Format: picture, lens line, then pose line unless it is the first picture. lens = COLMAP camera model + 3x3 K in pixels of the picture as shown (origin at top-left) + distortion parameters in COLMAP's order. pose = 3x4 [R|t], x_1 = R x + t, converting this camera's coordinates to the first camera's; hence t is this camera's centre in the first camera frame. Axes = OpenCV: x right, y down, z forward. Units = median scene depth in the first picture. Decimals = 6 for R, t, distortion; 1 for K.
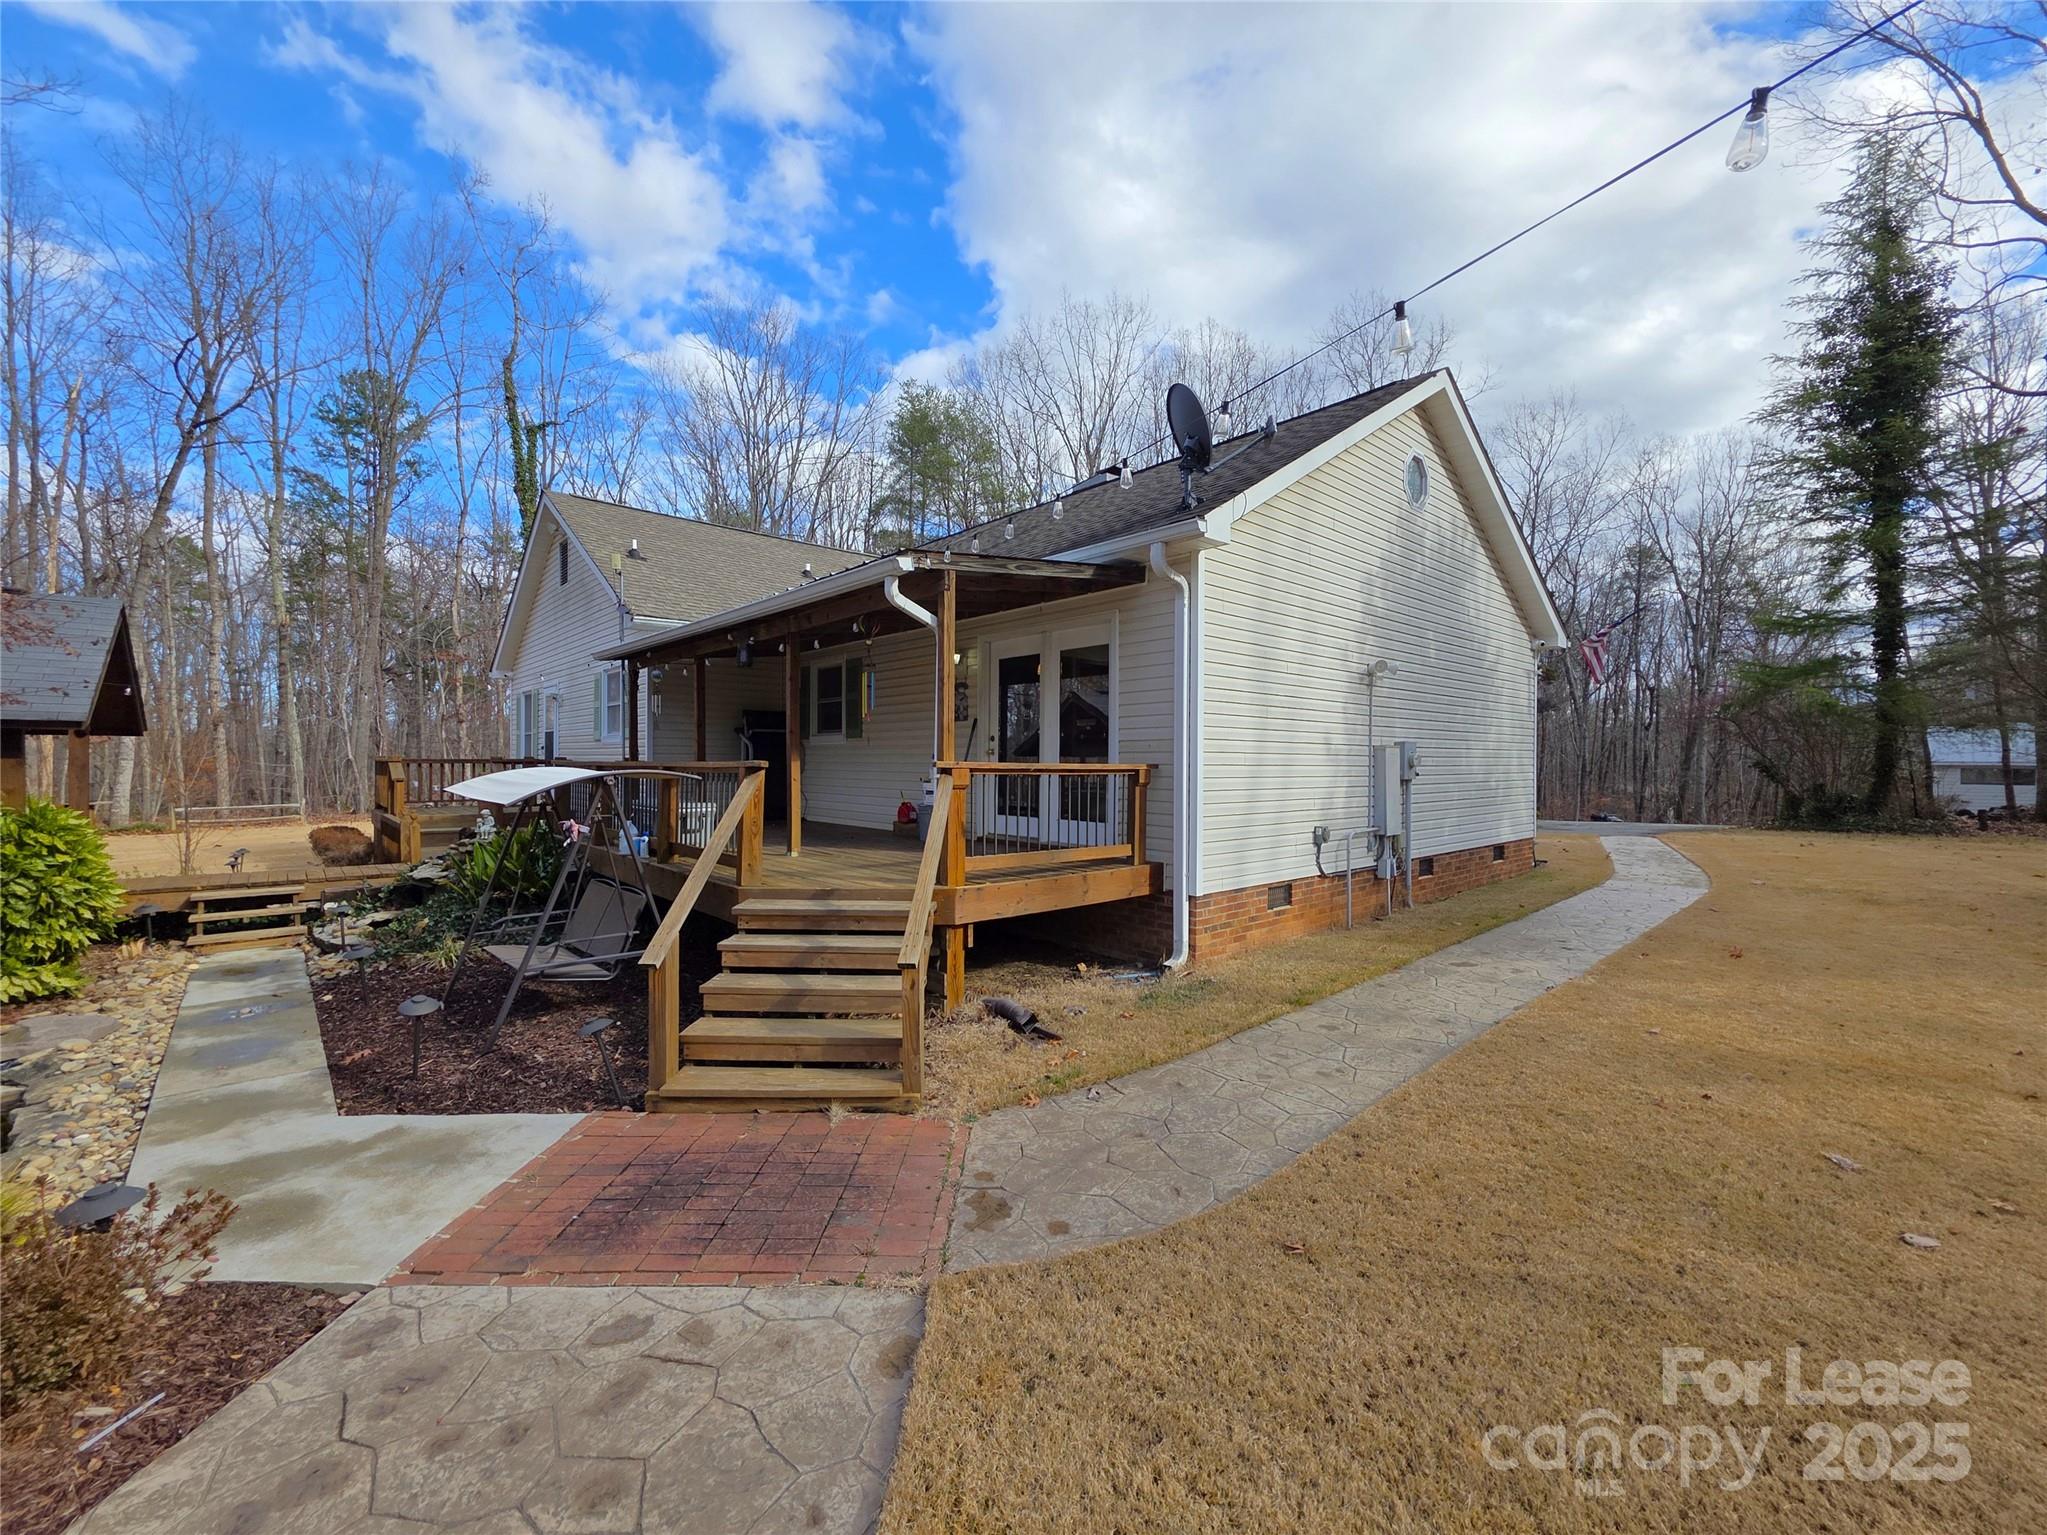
lens RADIAL K [[822.4, 0, 1023.5], [0, 822.4, 767.5], [0, 0, 1]] dist [0.000046, -0.000132]
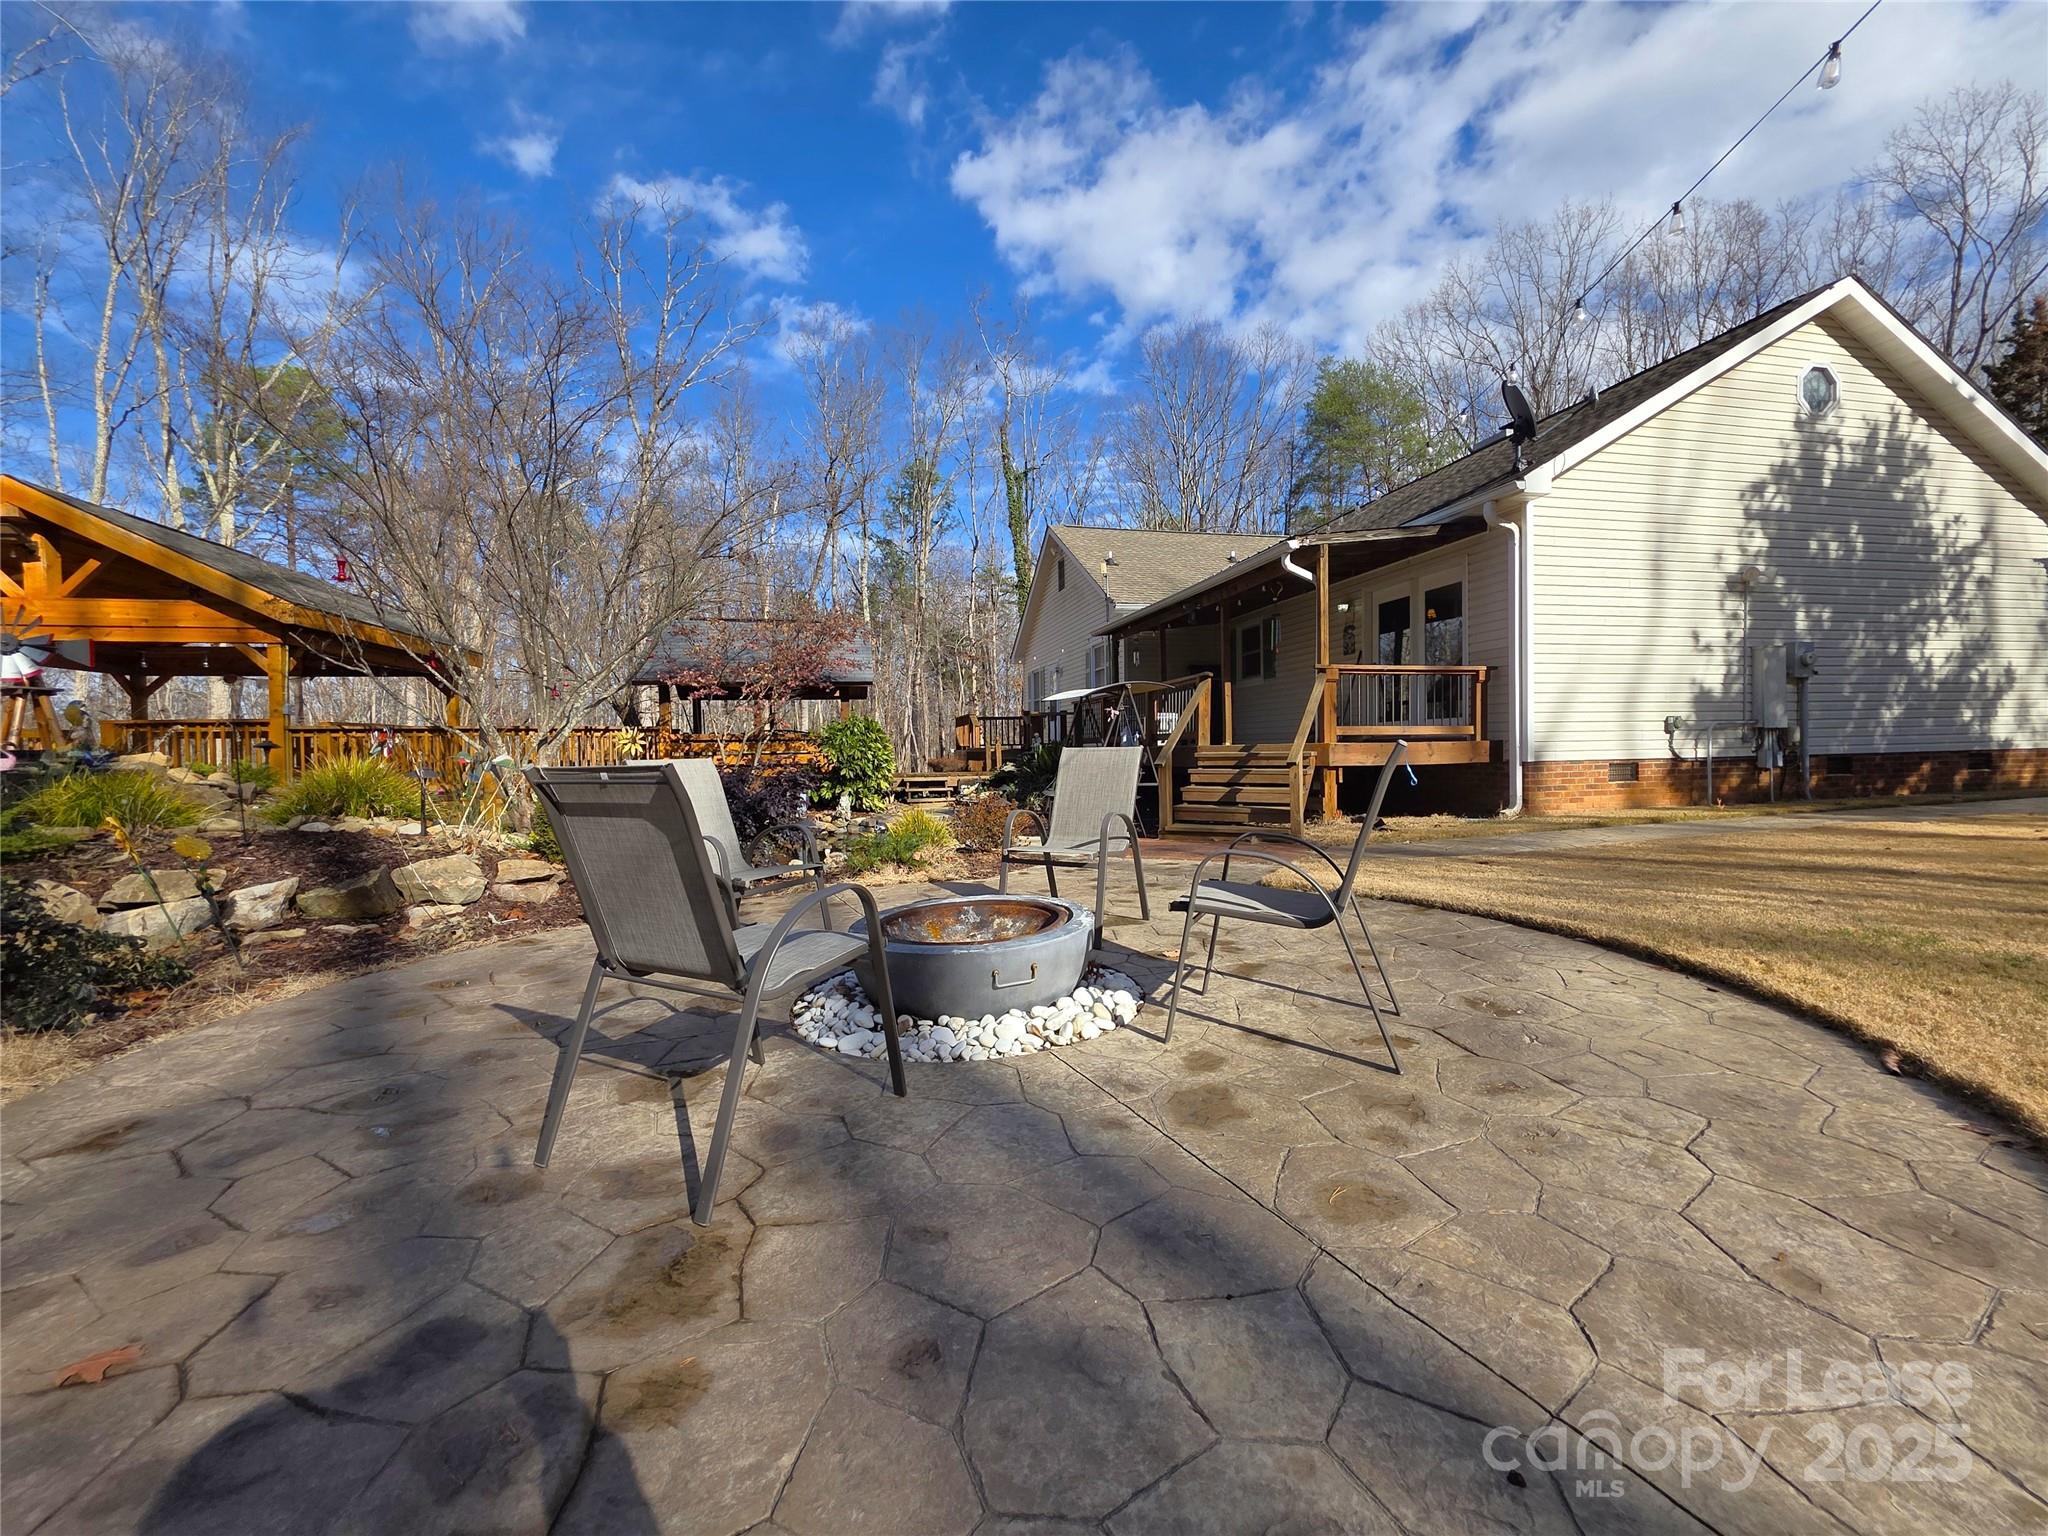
lens RADIAL K [[823.3, 0, 1024.0], [0, 823.3, 768.0], [0, 0, 1]] dist [-0.003311, -0.000091]
pose [[0.873764, -0.011688, -0.486209, 0.130807], [0.019707, 0.999741, 0.011382, 0.122541], [0.485950, -0.019526, 0.873768, -0.511574]]
